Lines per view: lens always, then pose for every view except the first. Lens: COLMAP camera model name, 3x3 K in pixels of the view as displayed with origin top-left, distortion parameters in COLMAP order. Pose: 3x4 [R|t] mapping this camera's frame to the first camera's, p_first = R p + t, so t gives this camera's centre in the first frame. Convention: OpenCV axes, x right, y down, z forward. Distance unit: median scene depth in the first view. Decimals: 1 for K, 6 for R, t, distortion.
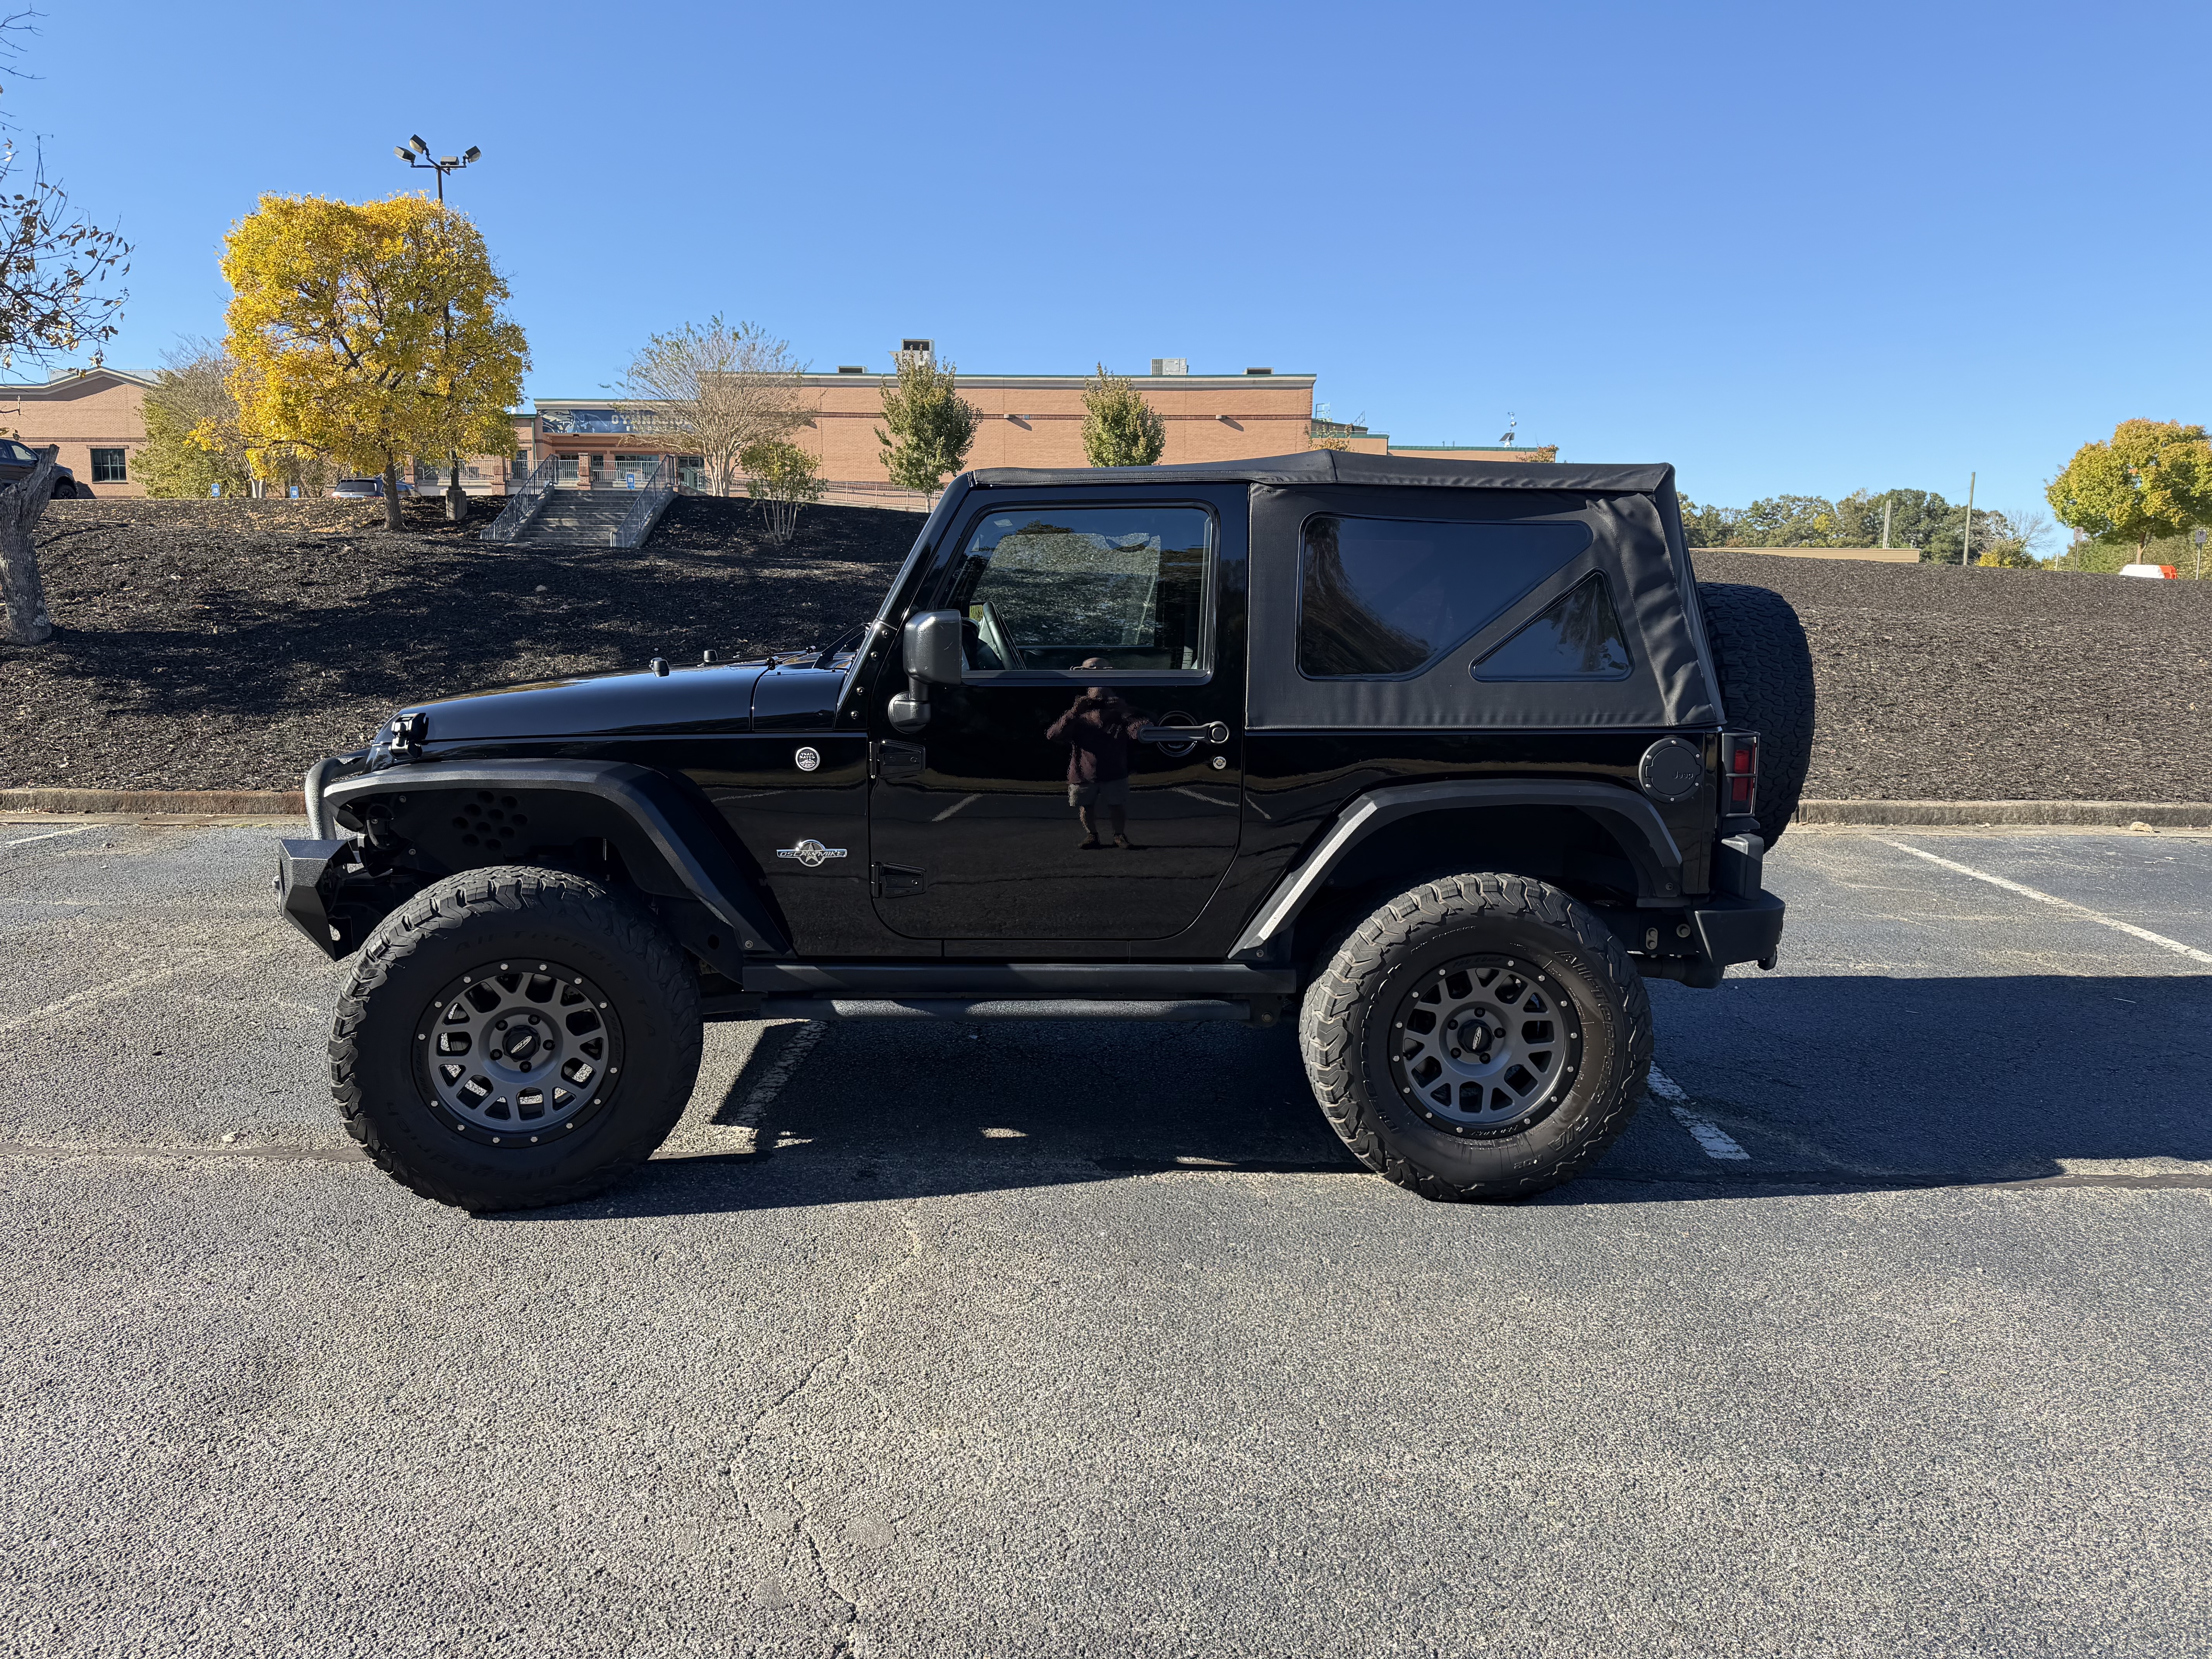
lens RADIAL K [[1563.4, 0, 1106.0], [0, 1563.4, 829.5], [0, 0, 1]] dist [0.044080, -0.044747]
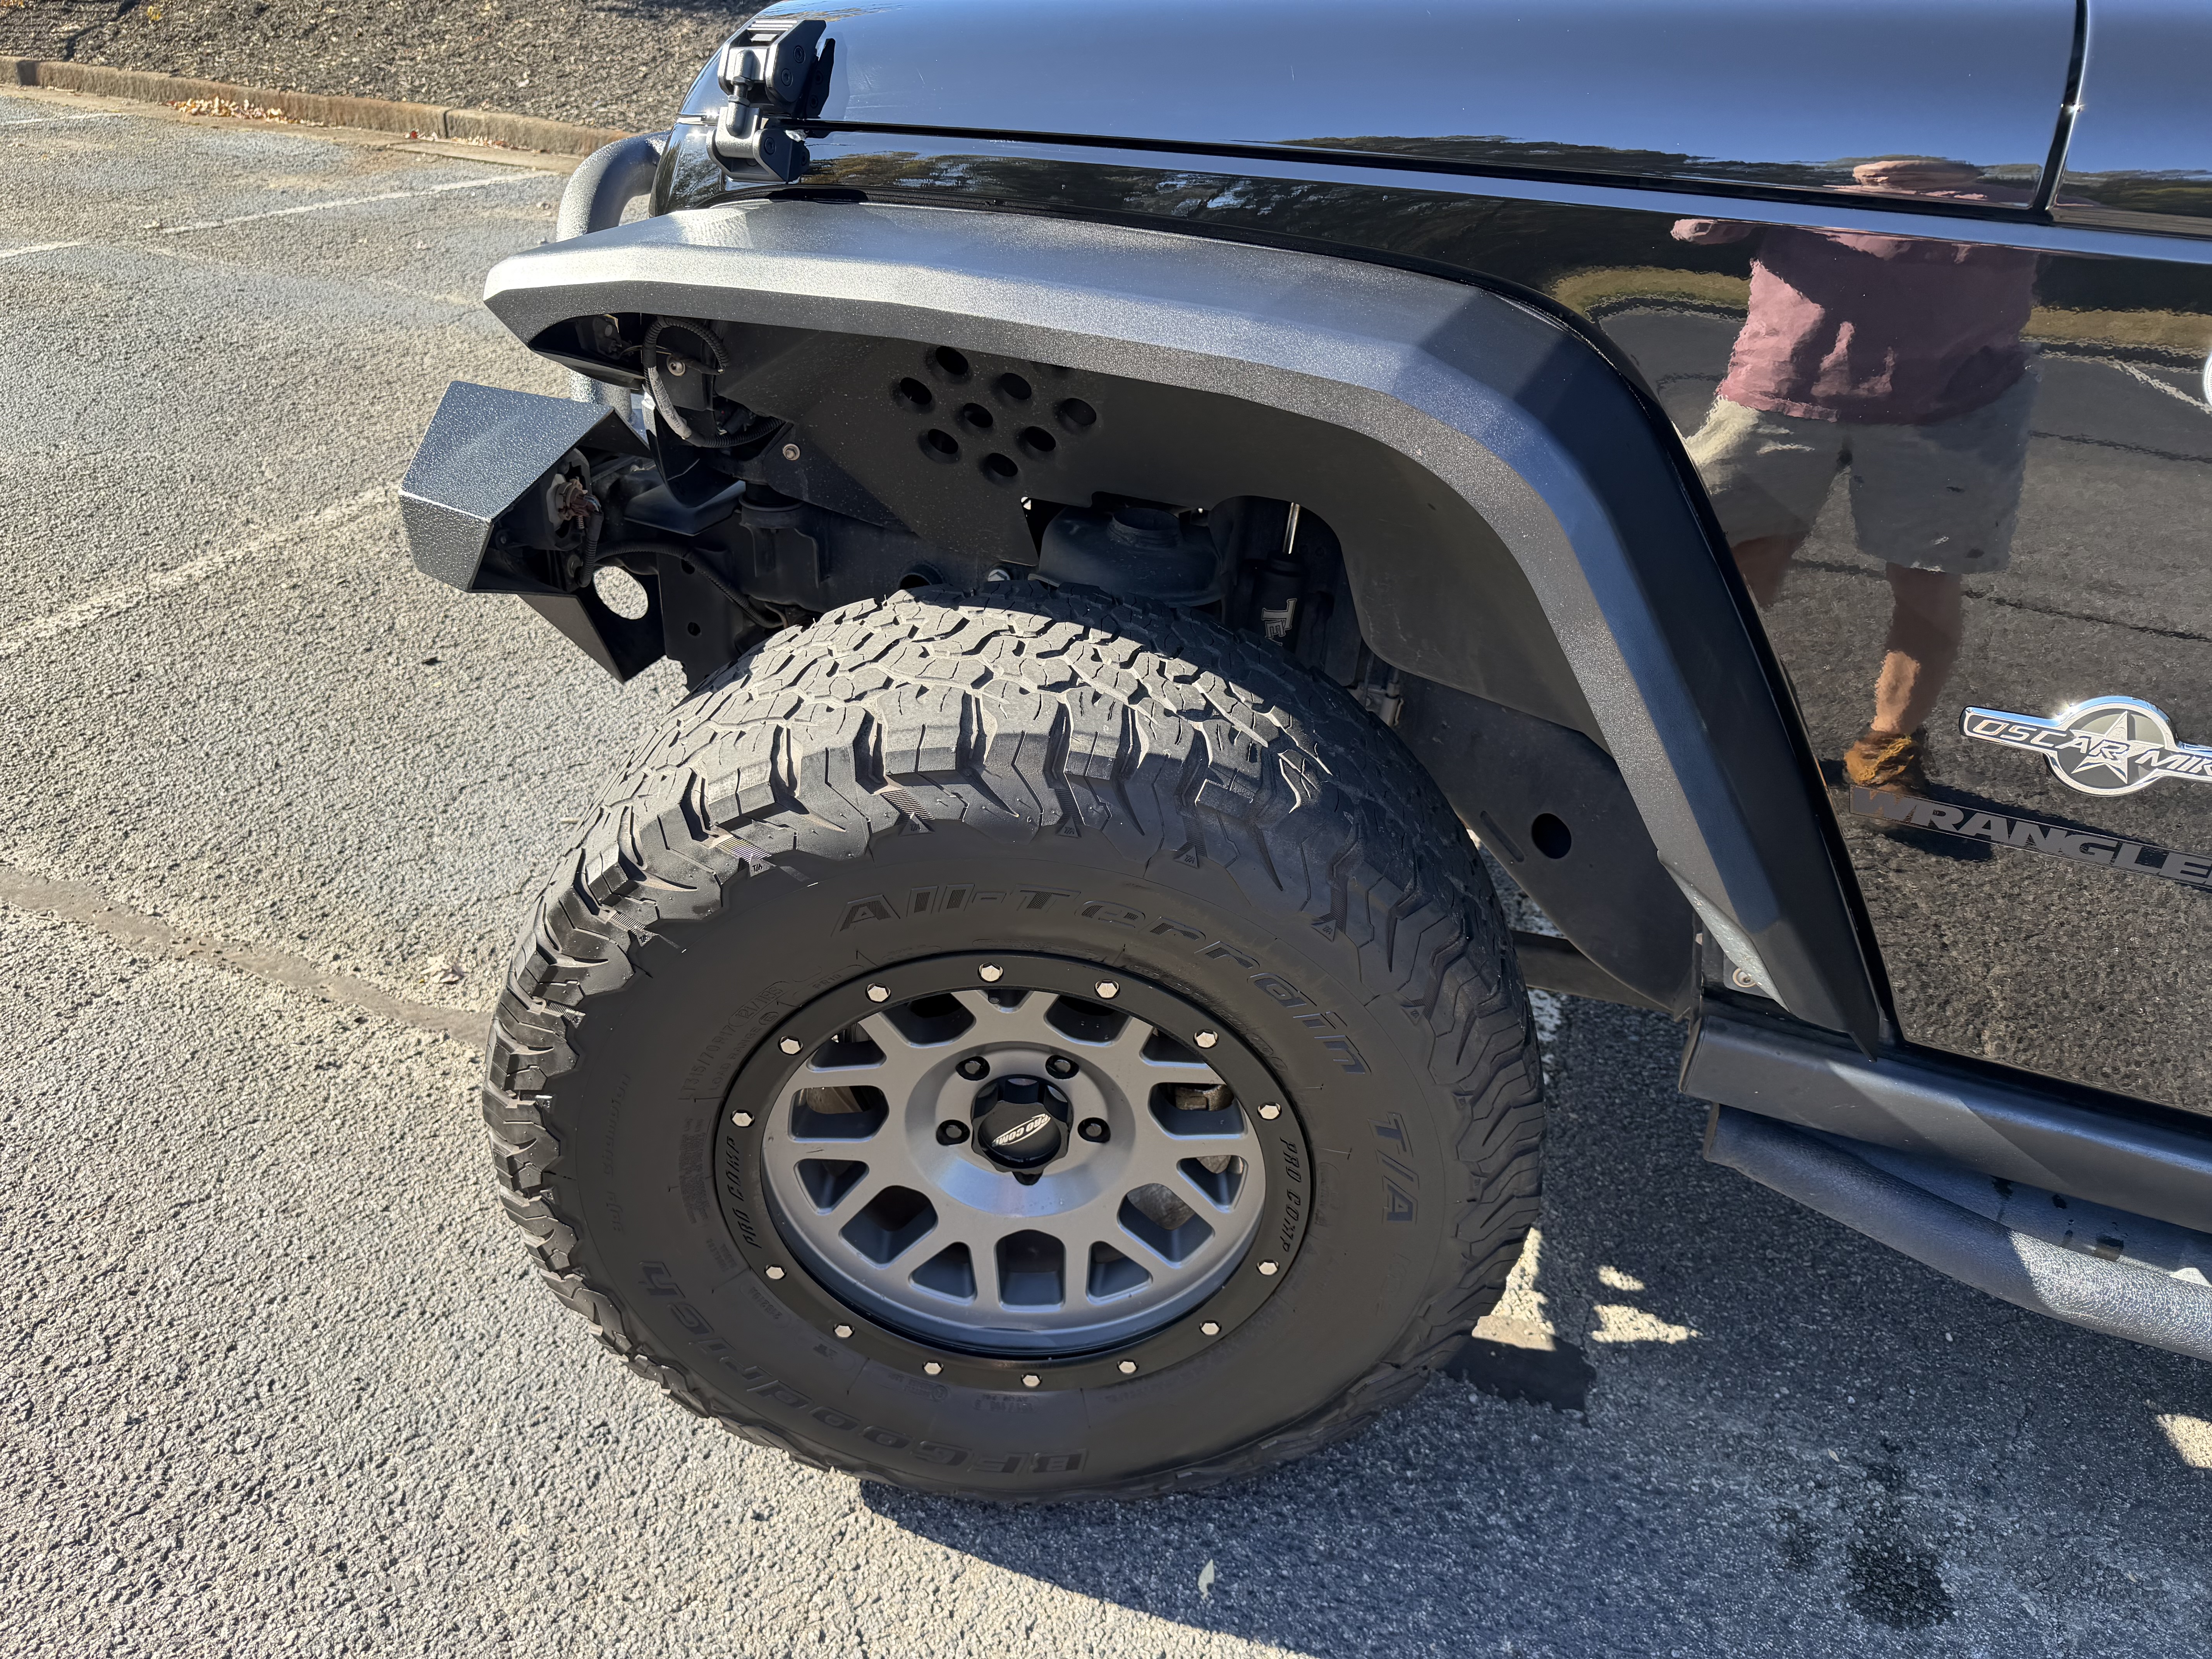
lens RADIAL K [[1529.4, 0, 1123.9], [0, 1529.4, 834.2], [0, 0, 1]] dist [0.073515, -0.114116]
pose [[0.946817, 0.214450, -0.239891, -0.280694], [-0.113650, 0.920360, 0.374193, -0.049439], [0.301032, -0.327029, 0.895785, 0.719392]]
